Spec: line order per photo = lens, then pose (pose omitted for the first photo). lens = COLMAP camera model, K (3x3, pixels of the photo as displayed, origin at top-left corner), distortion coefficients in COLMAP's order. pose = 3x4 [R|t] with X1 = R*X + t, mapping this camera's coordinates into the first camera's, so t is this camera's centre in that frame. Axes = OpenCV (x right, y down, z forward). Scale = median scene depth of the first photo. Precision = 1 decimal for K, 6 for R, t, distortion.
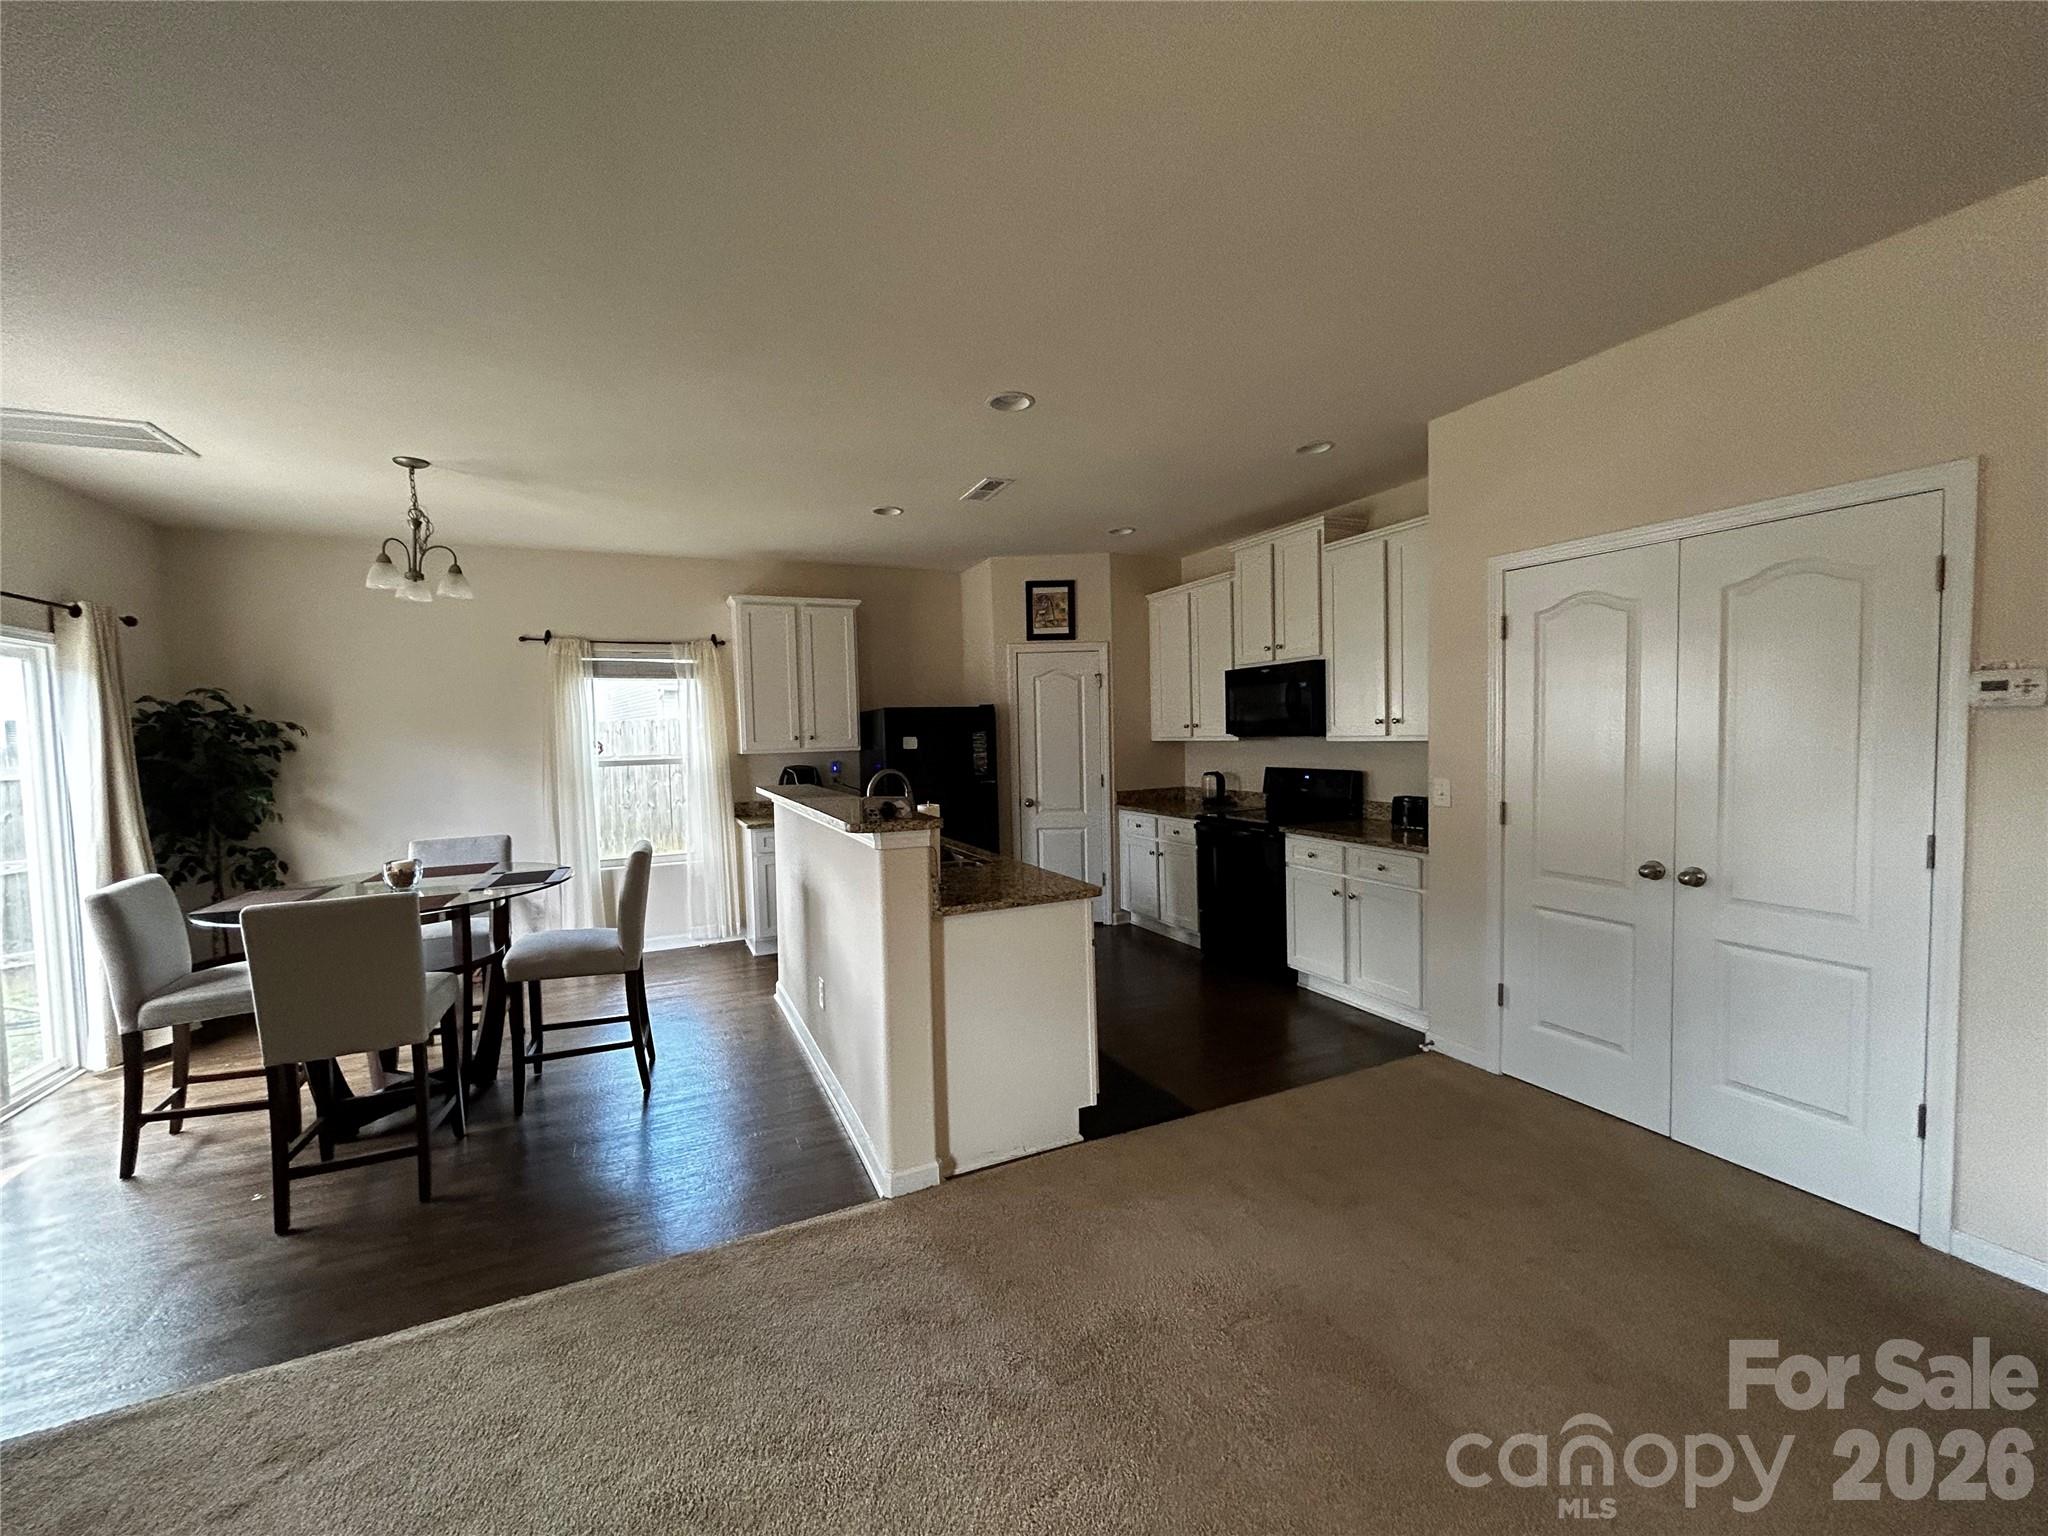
lens RADIAL K [[832.3, 0, 1024.7], [0, 832.3, 767.6], [0, 0, 1]] dist [0.001552, 0.000298]
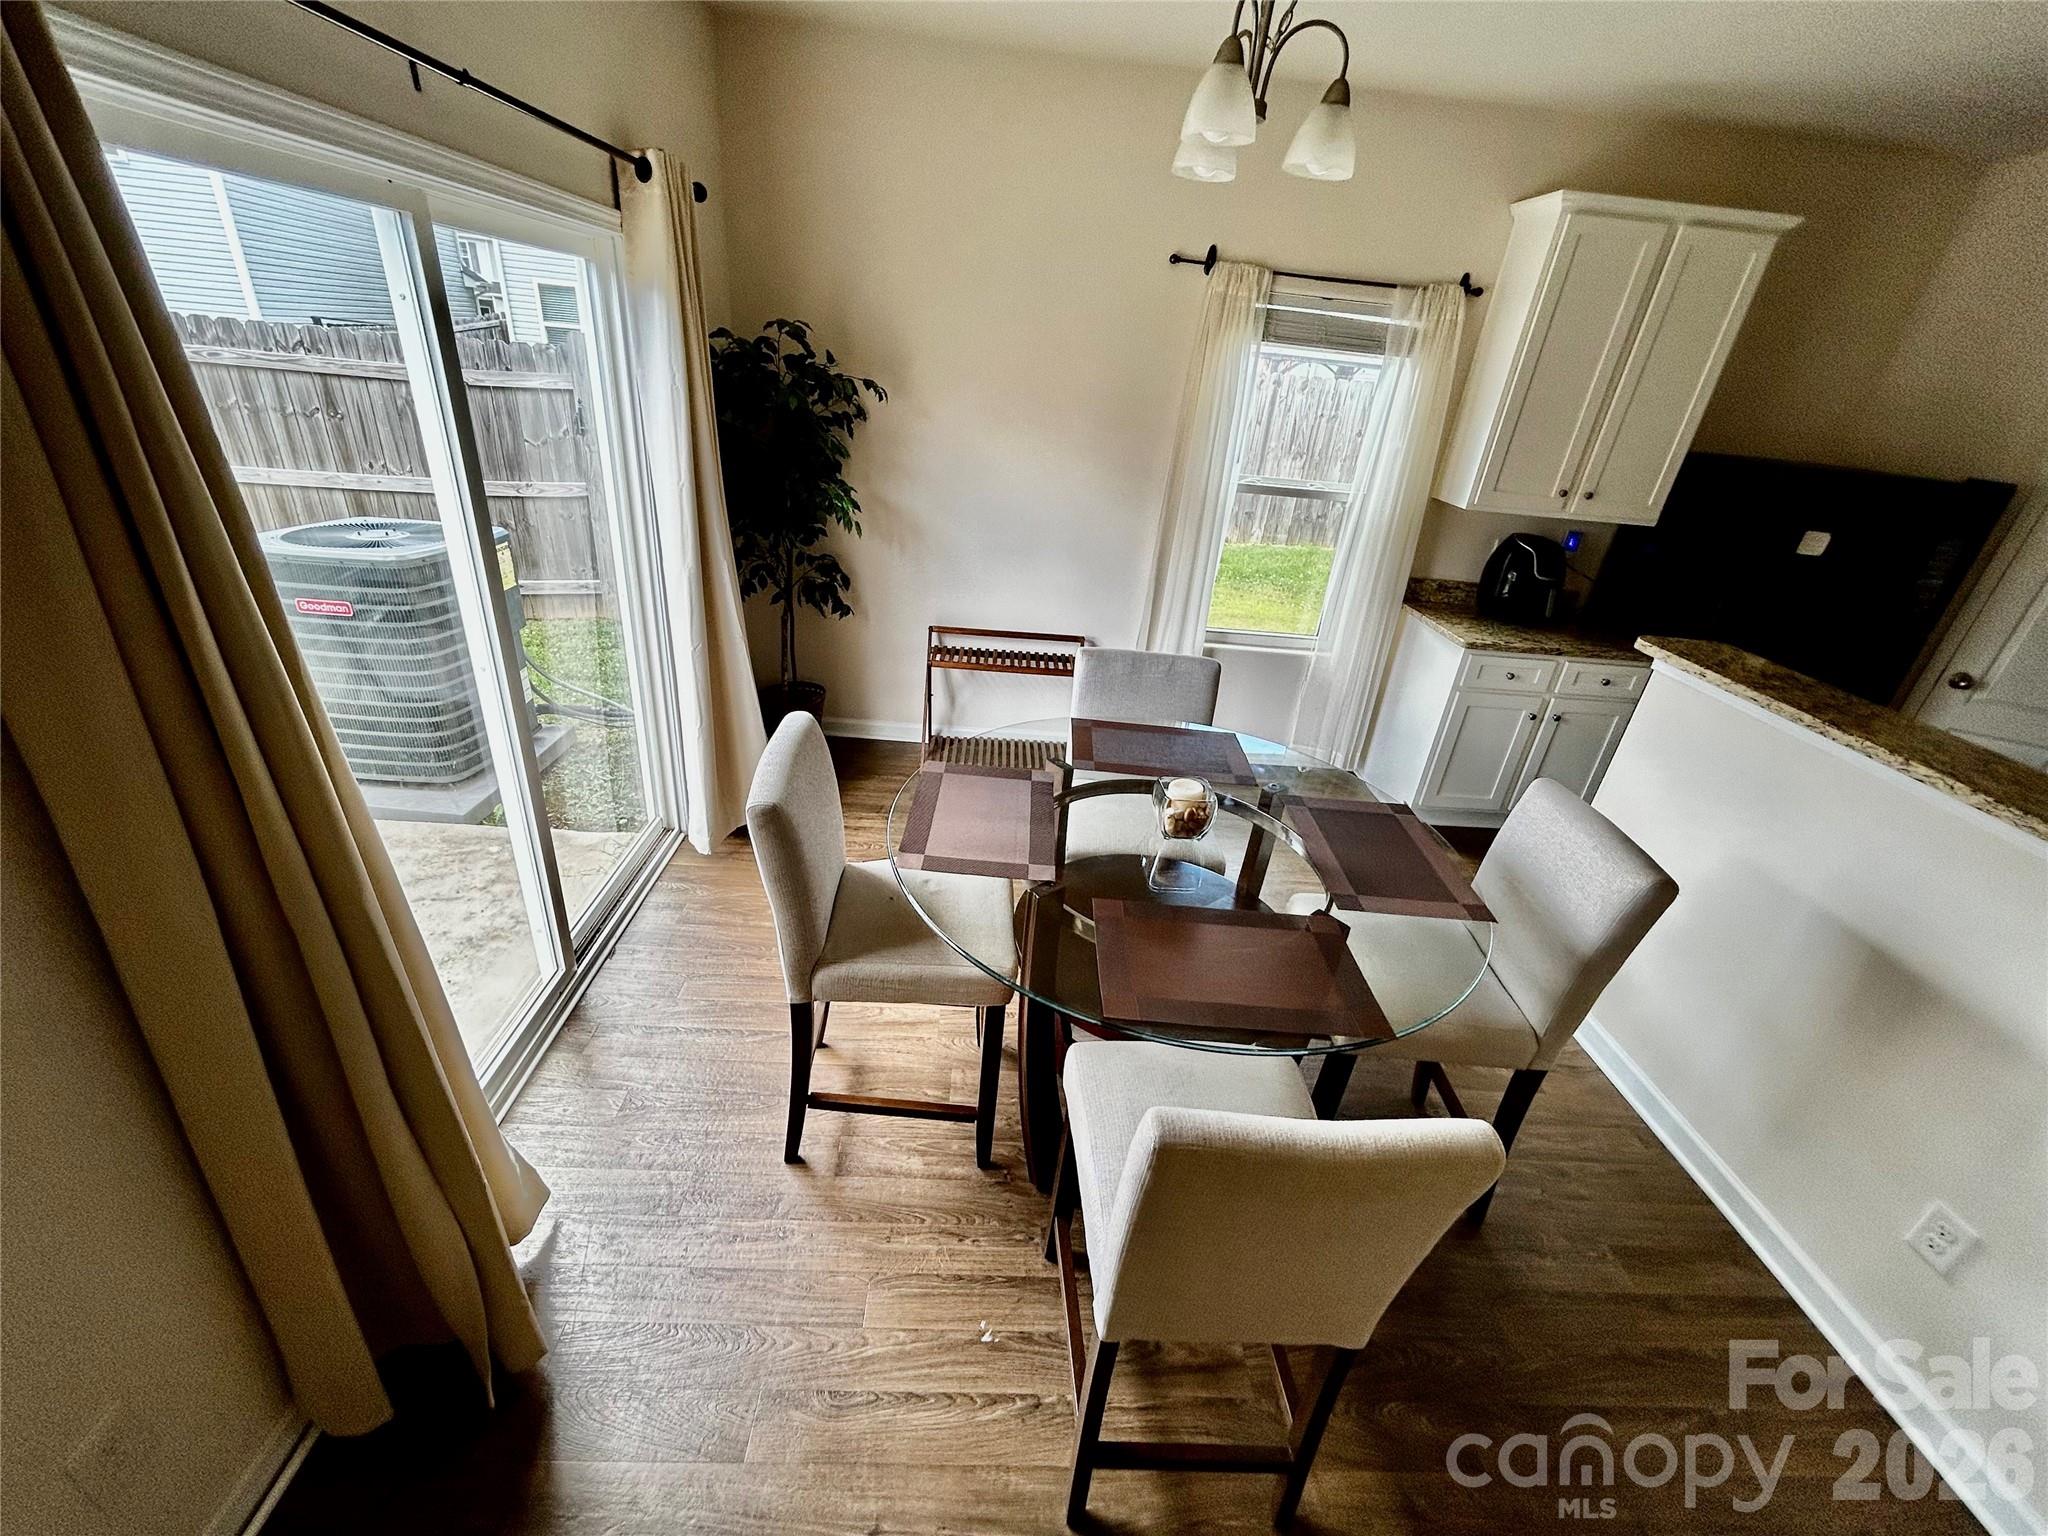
lens RADIAL K [[832.3, 0, 1025.3], [0, 832.3, 771.3], [0, 0, 1]] dist [0.001552, 0.000298]
pose [[0.911078, 0.273659, -0.308299, -0.461428], [-0.129312, 0.899845, 0.416603, -0.065034], [0.391428, -0.339691, 0.855216, 0.354887]]
